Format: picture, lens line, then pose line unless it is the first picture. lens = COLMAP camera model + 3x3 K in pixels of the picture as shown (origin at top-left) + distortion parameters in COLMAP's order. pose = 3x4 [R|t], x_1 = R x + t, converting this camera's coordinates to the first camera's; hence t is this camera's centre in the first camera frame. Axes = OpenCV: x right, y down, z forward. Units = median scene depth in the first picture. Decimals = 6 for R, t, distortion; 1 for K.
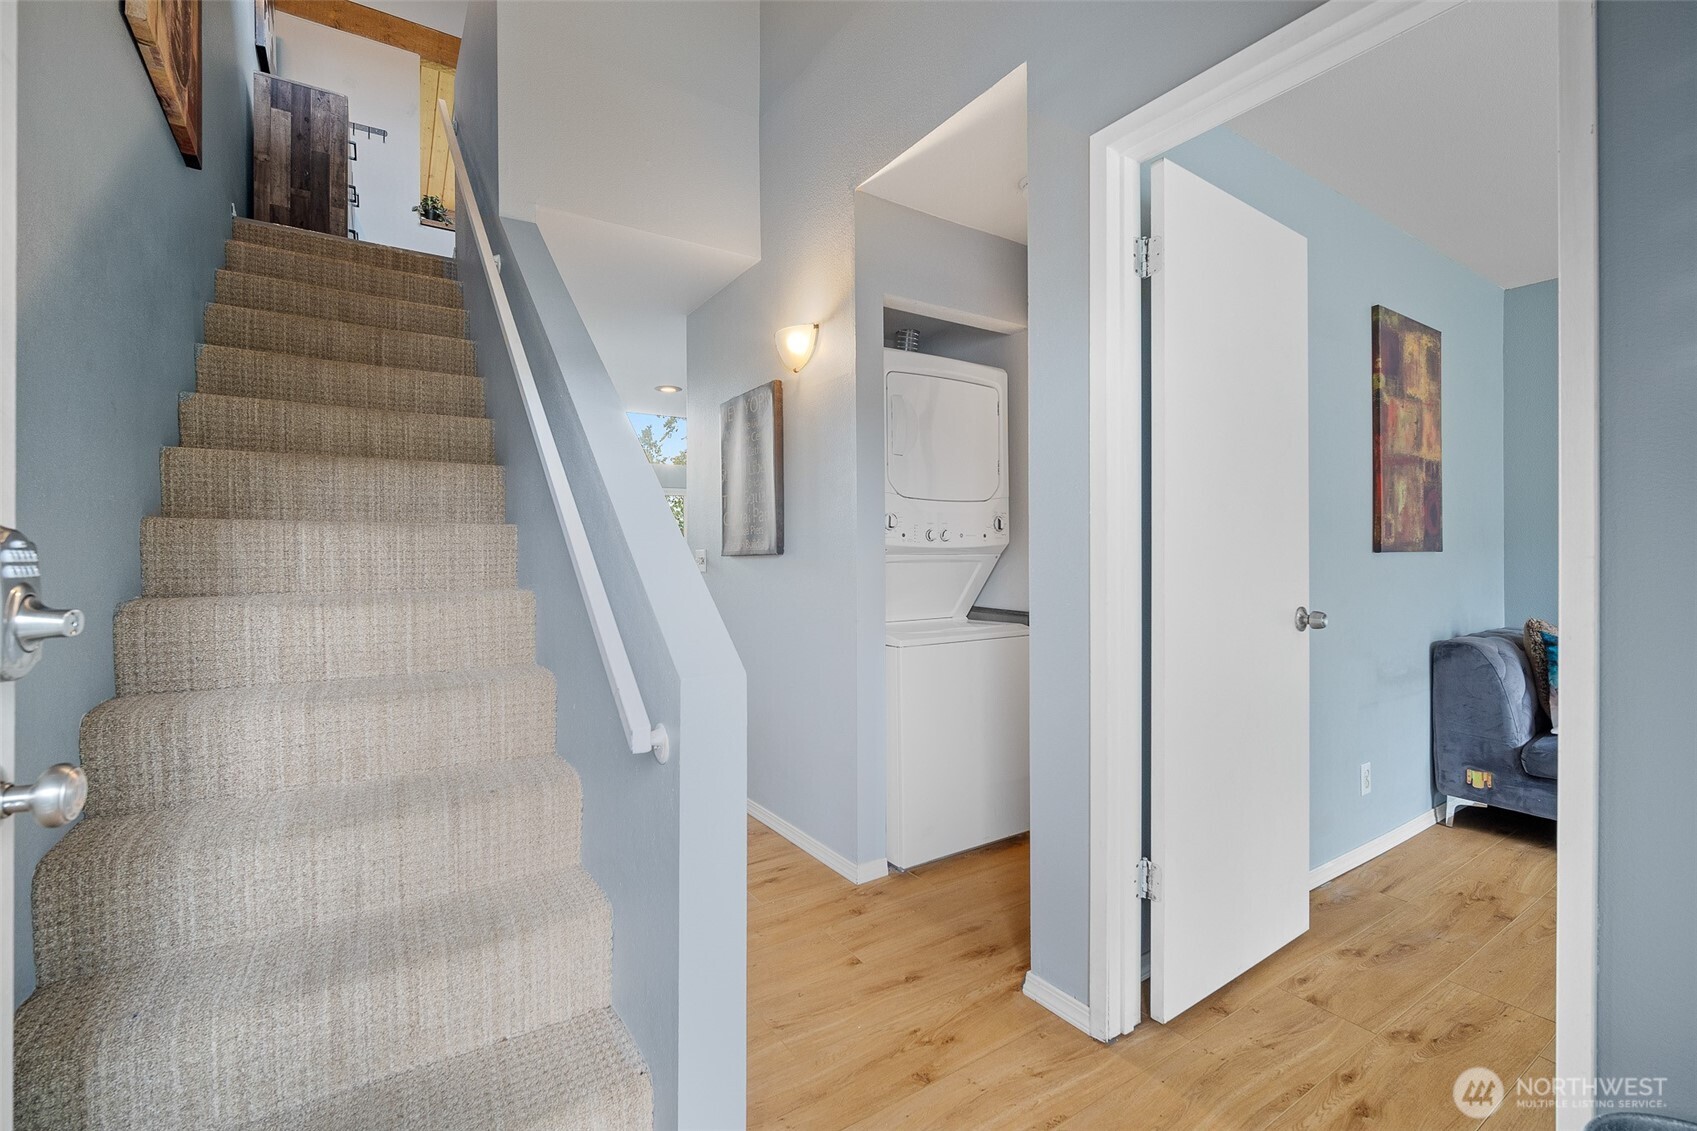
lens RADIAL K [[755.5, 0, 840.3], [0, 755.5, 558.4], [0, 0, 1]] dist [0.001132, 0.000867]
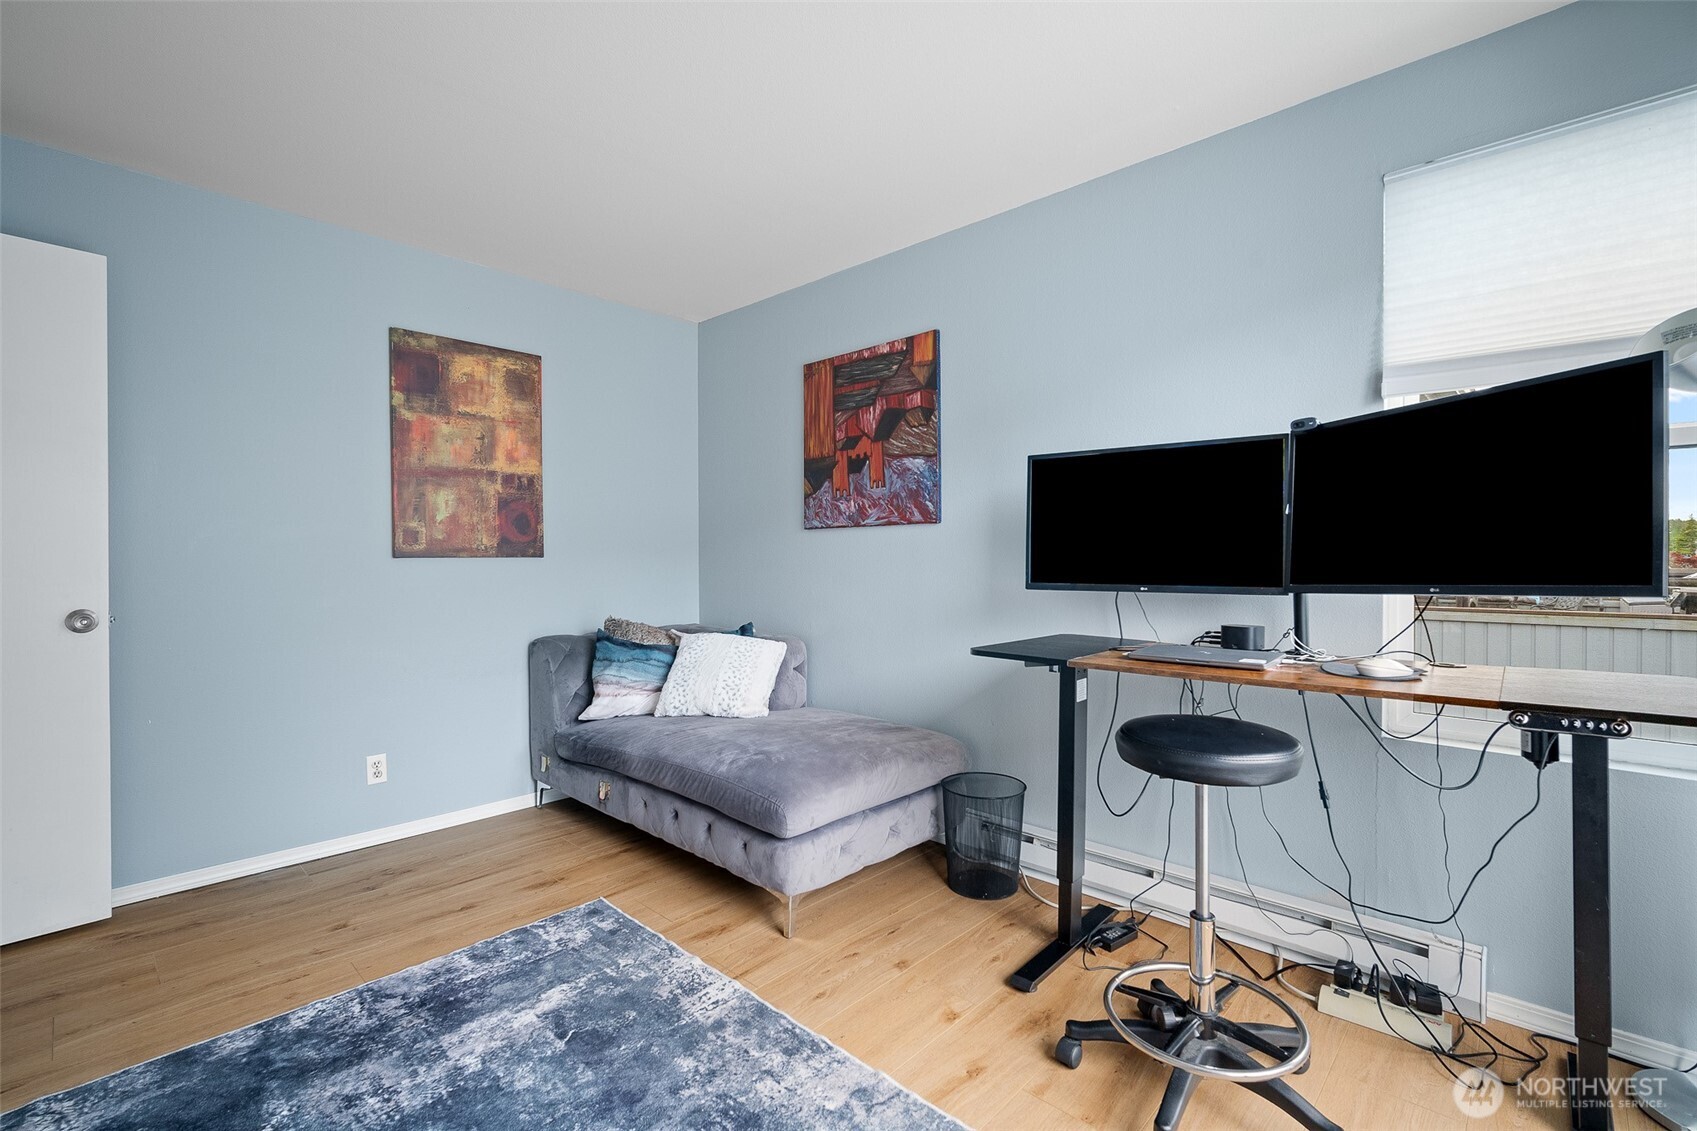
lens RADIAL K [[760.1, 0, 848.5], [0, 760.1, 565.5], [0, 0, 1]] dist [-0.001514, 0.000034]
pose [[0.983039, -0.006303, 0.183288, 1.066206], [0.007252, 0.999964, -0.004509, 0.011943], [-0.183253, 0.005762, 0.983049, -0.166458]]
